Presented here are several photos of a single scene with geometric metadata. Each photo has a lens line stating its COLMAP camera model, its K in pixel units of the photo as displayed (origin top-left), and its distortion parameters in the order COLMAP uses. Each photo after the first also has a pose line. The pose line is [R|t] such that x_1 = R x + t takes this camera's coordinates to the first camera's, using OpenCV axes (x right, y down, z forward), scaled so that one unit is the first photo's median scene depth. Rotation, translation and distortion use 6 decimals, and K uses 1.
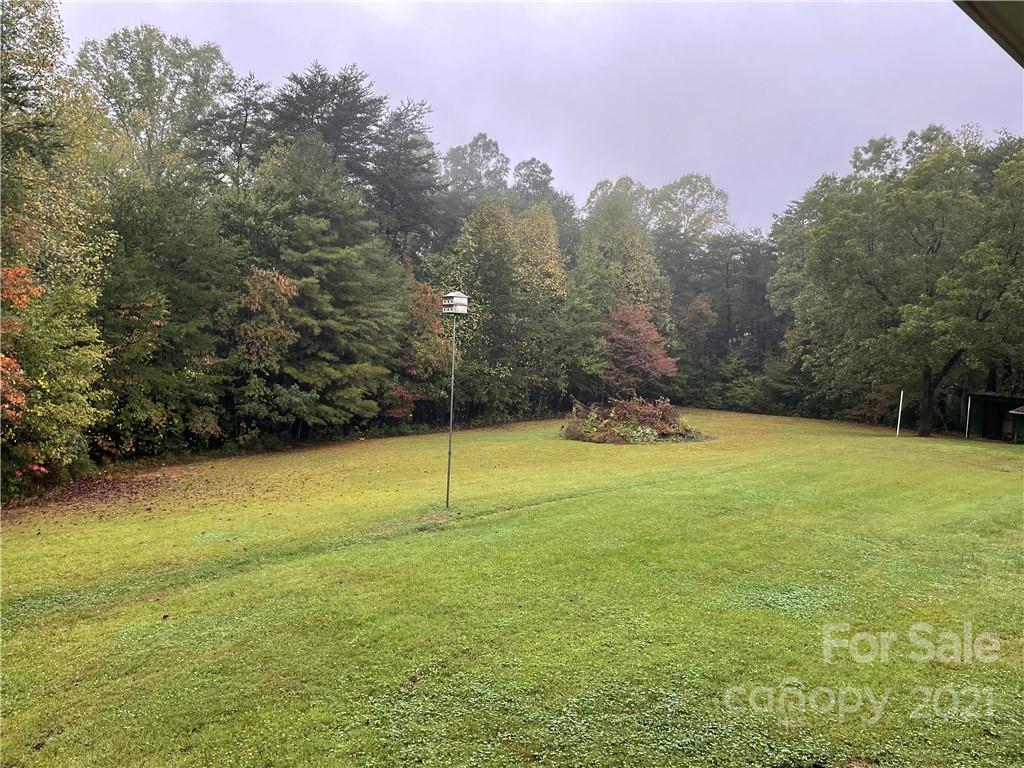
lens RADIAL K [[776.5, 0, 512.0], [0, 776.5, 384.0], [0, 0, 1]] dist [0.097718, -0.132299]
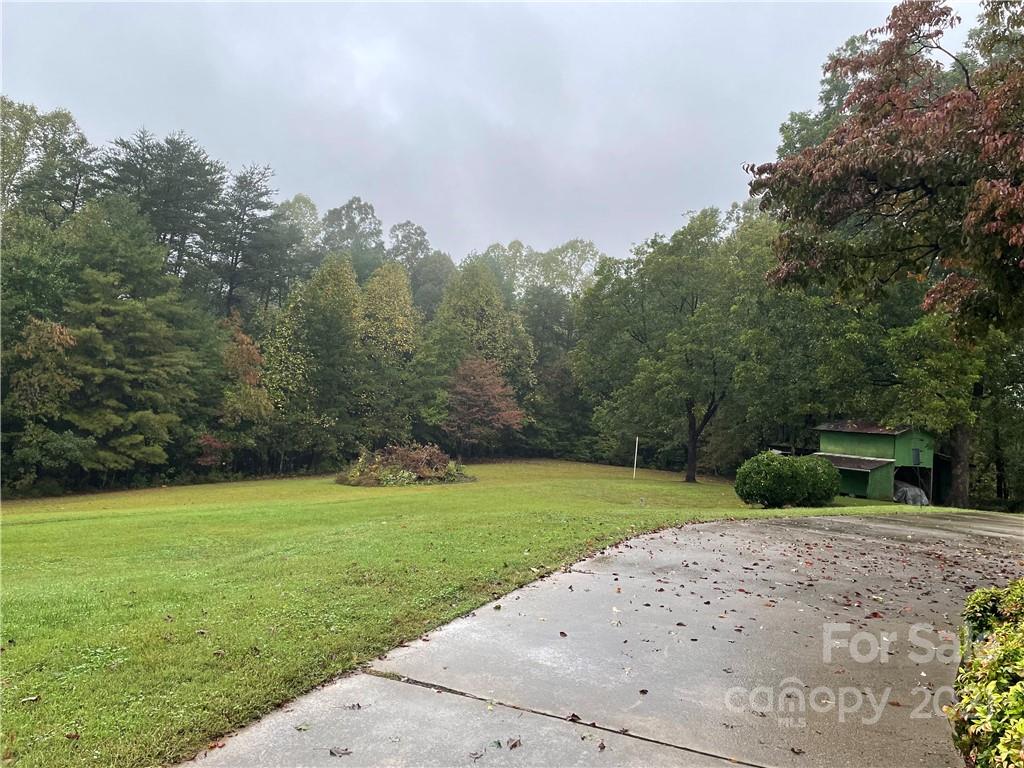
lens RADIAL K [[776.5, 0, 512.0], [0, 776.5, 384.0], [0, 0, 1]] dist [0.097718, -0.132299]
pose [[0.999244, 0.005970, 0.038424, 0.245290], [-0.003032, 0.997097, -0.076075, 0.015789], [-0.038767, 0.075901, 0.996361, -0.059136]]
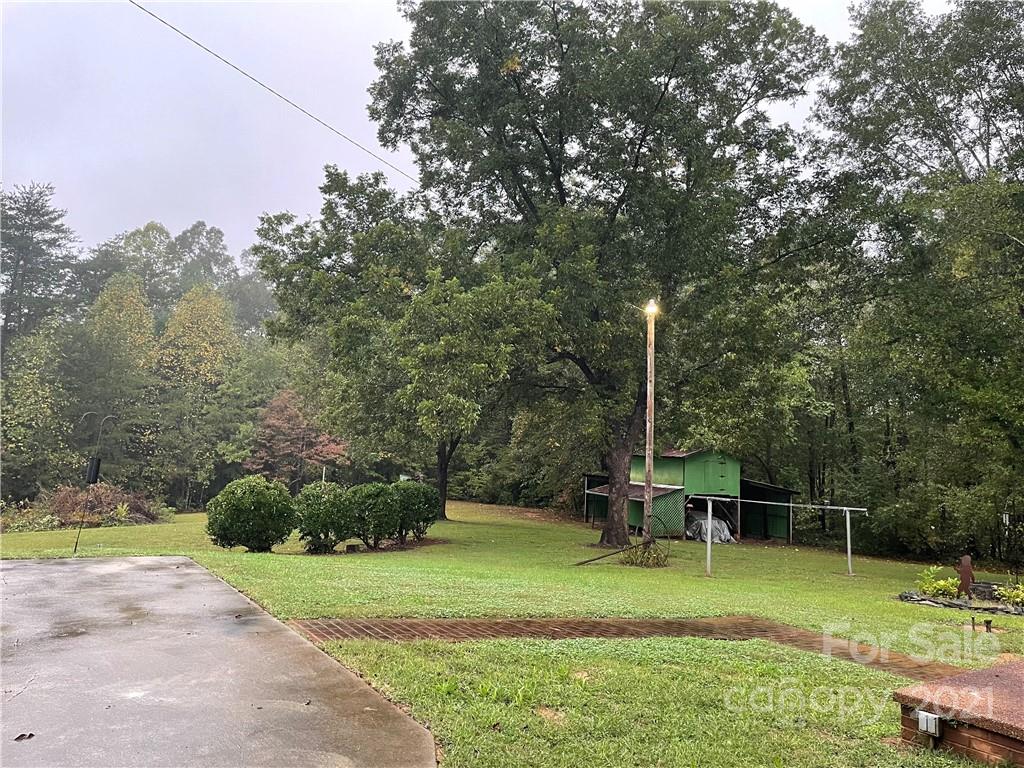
lens RADIAL K [[776.5, 0, 512.0], [0, 776.5, 384.0], [0, 0, 1]] dist [0.097718, -0.132299]
pose [[0.999683, -0.017808, 0.017800, 0.617139], [0.019956, 0.991461, -0.128869, 0.030471], [-0.015353, 0.129183, 0.991502, 0.083817]]
